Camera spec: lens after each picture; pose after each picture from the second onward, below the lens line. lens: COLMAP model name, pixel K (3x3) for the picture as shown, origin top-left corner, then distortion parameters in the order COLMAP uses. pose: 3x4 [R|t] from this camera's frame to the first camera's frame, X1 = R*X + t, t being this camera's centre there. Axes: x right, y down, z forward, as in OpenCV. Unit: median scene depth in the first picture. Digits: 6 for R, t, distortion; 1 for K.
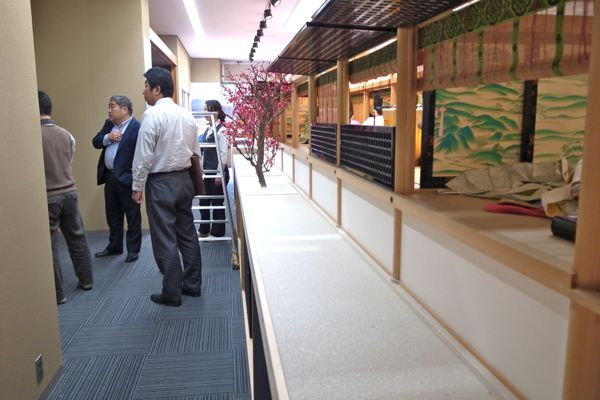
lens RADIAL K [[490.5, 0, 302.1], [0, 490.5, 198.3], [0, 0, 1]] dist [-0.054364, 0.051380]
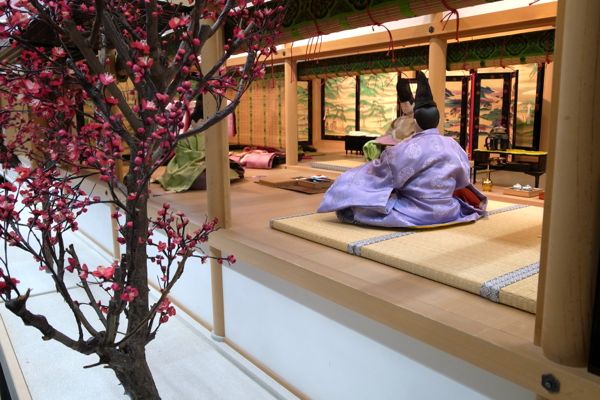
lens RADIAL K [[490.5, 0, 302.1], [0, 490.5, 198.3], [0, 0, 1]] dist [-0.054364, 0.051380]
pose [[0.888237, -0.055861, 0.455976, -0.036436], [0.067927, 0.997639, -0.010103, -0.039168], [-0.454336, 0.039947, 0.889935, 0.257440]]
